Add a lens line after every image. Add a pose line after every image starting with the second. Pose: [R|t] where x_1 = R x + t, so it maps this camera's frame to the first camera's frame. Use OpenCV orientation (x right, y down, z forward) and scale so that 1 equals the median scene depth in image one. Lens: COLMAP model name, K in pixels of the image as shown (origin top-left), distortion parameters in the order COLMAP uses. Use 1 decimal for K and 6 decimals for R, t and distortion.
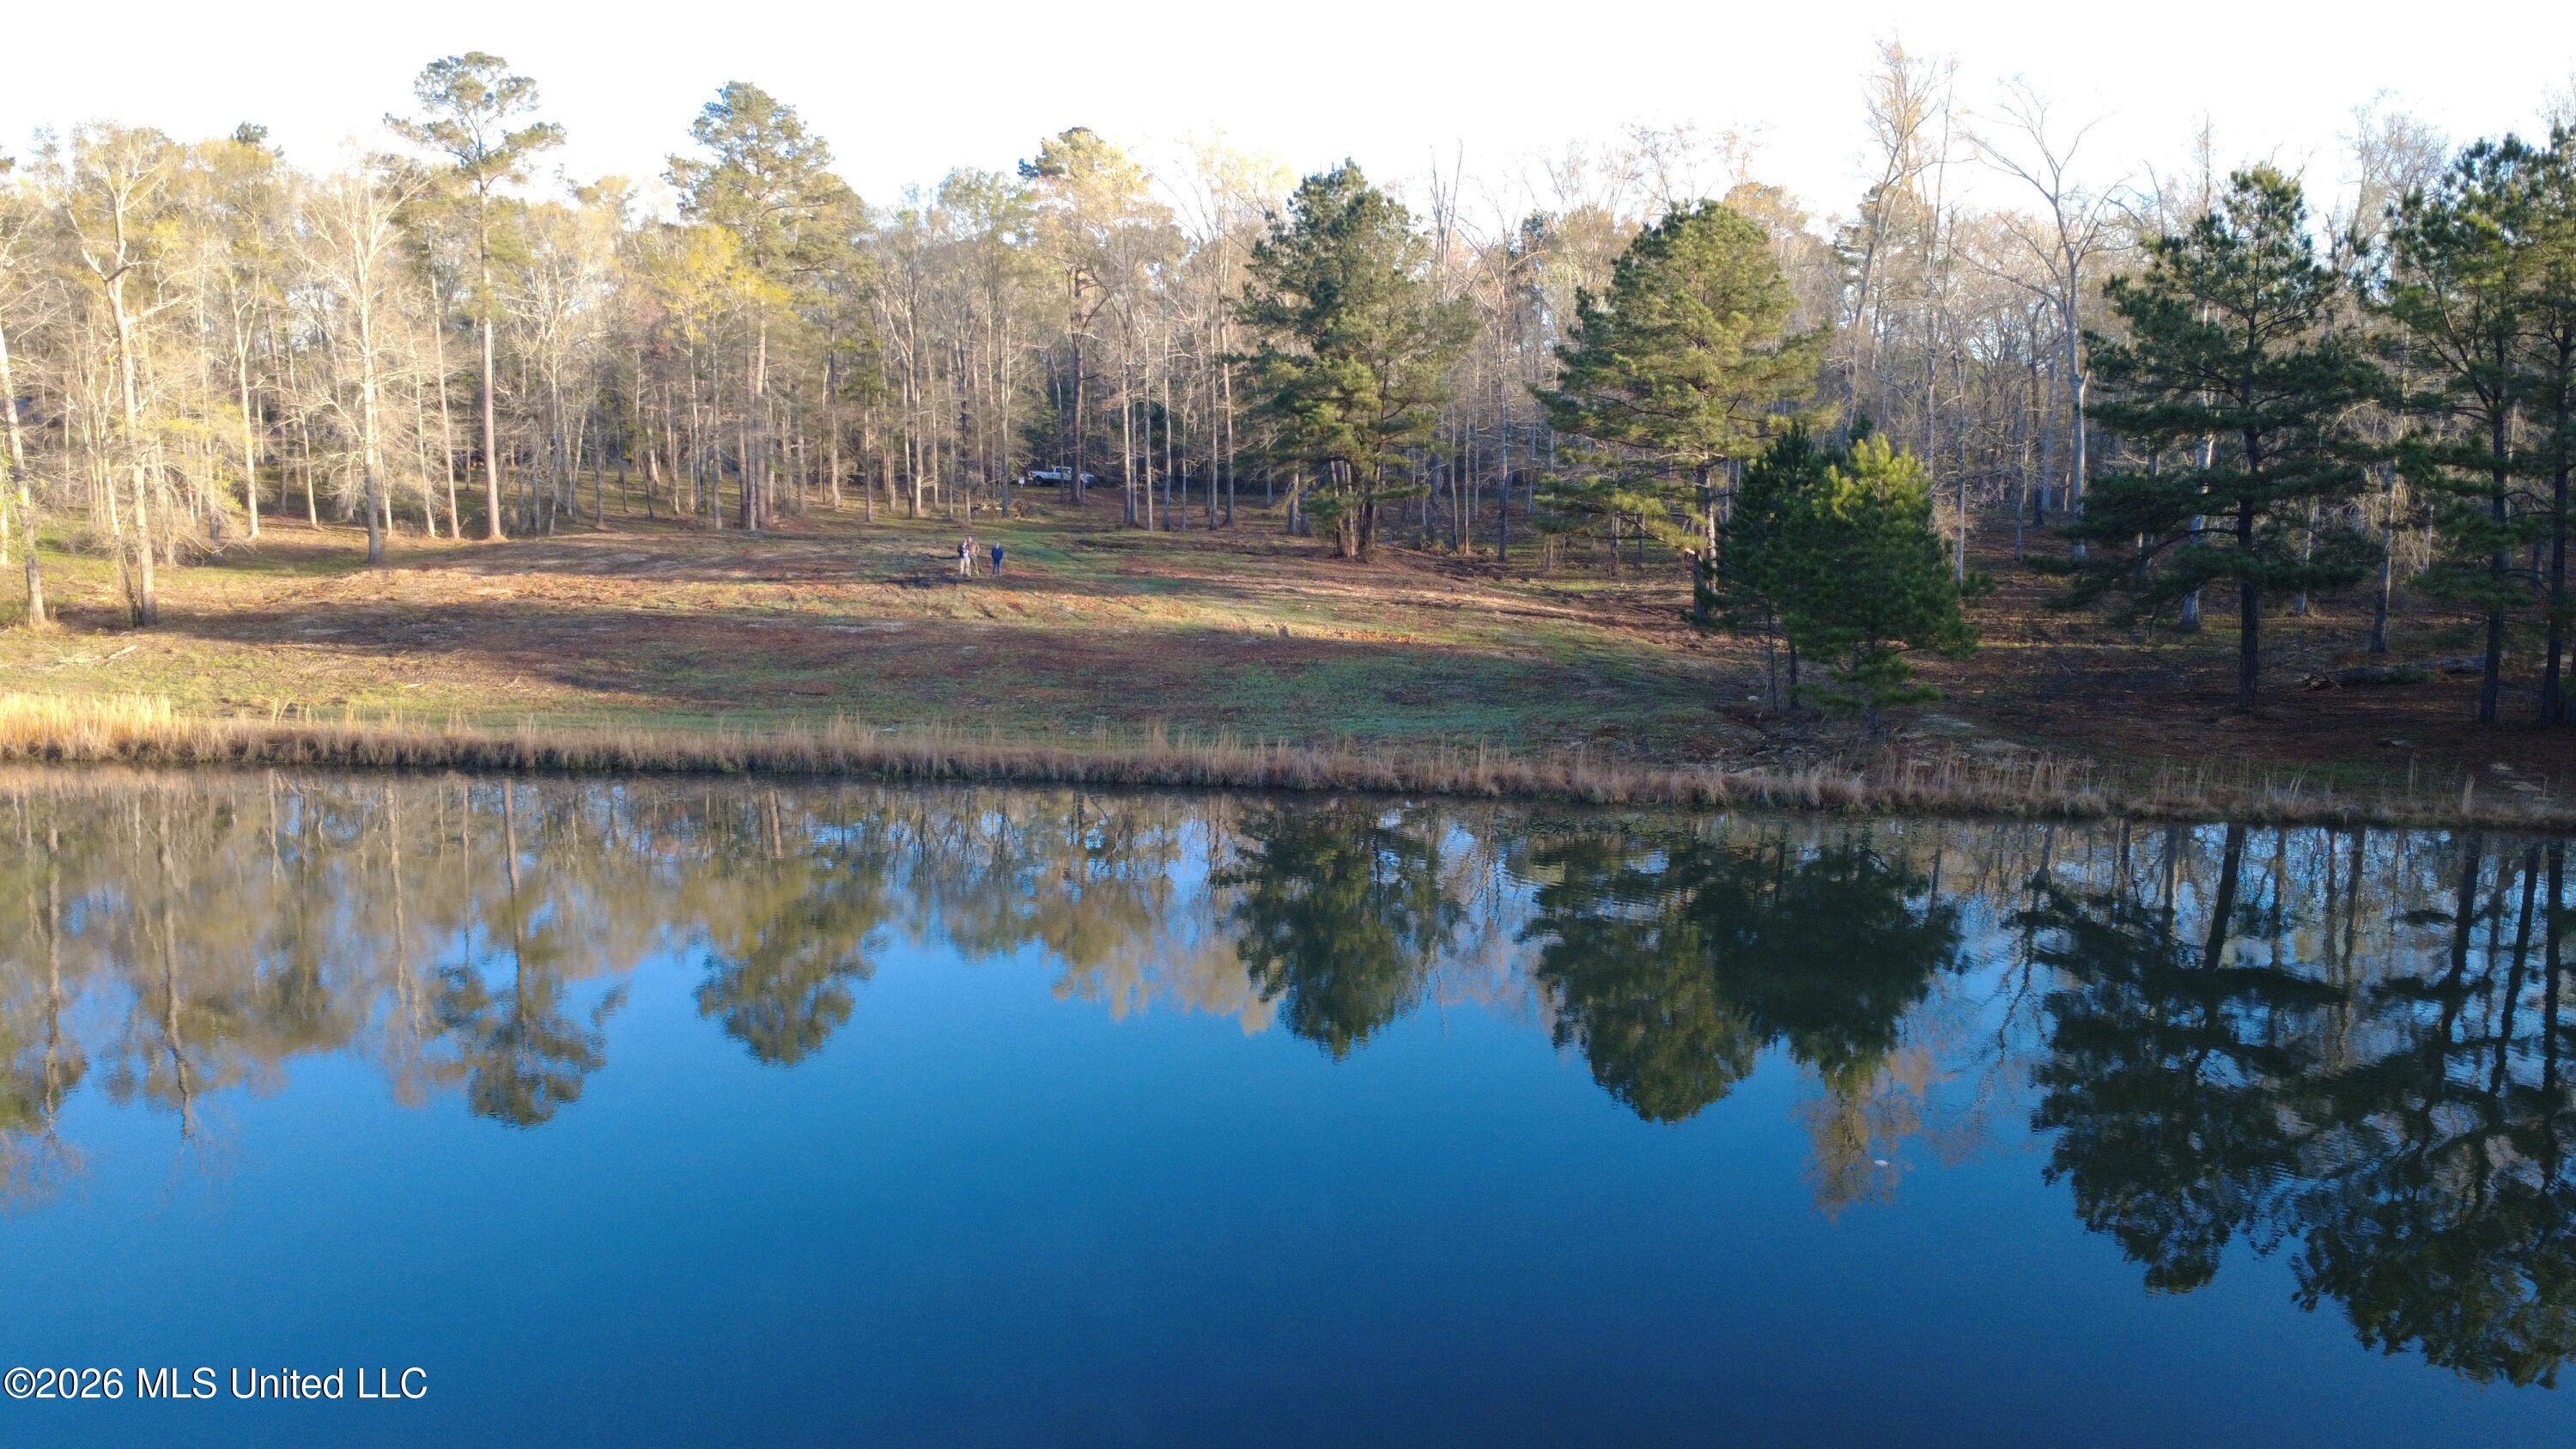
lens RADIAL K [[1864.1, 0, 1288.5], [0, 1864.1, 725.7], [0, 0, 1]] dist [0.003950, -0.002330]
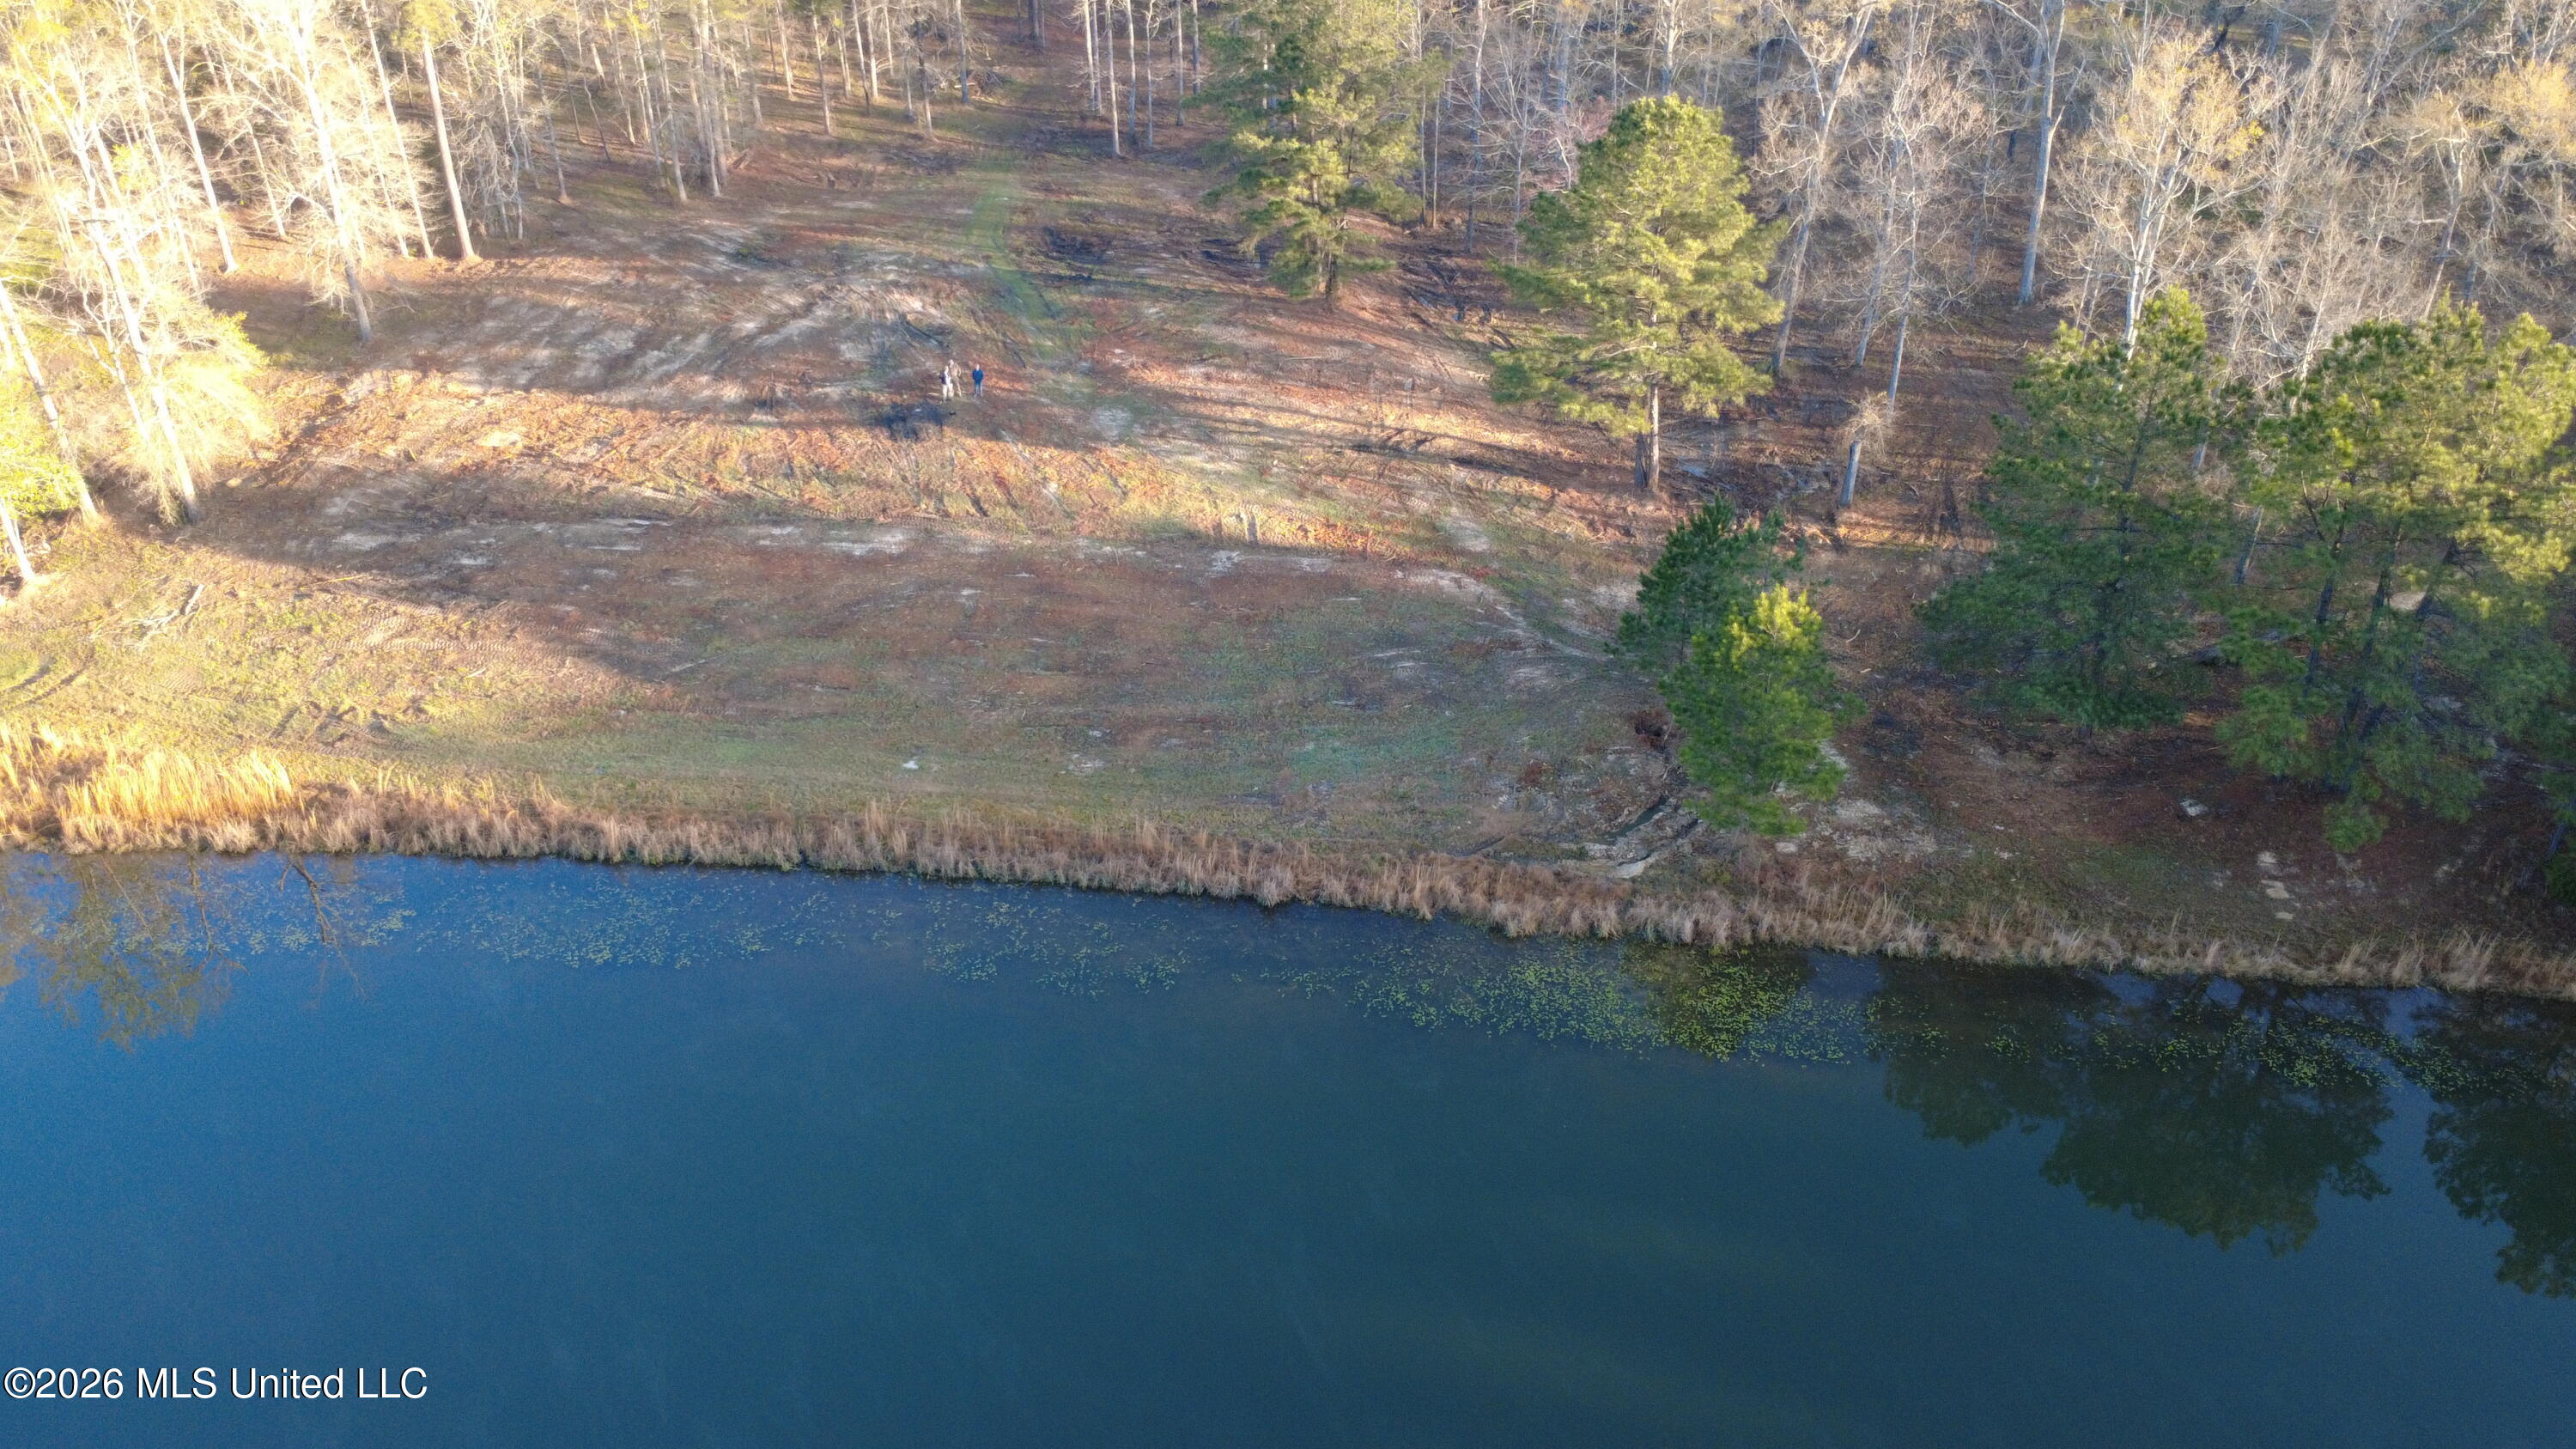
lens RADIAL K [[1864.1, 0, 1287.4], [0, 1864.1, 720.5], [0, 0, 1]] dist [0.003950, -0.002330]
pose [[0.999908, -0.008983, 0.010199, 0.005421], [0.004323, 0.921654, 0.387989, -0.361872], [-0.012885, -0.387909, 0.921607, -0.043541]]
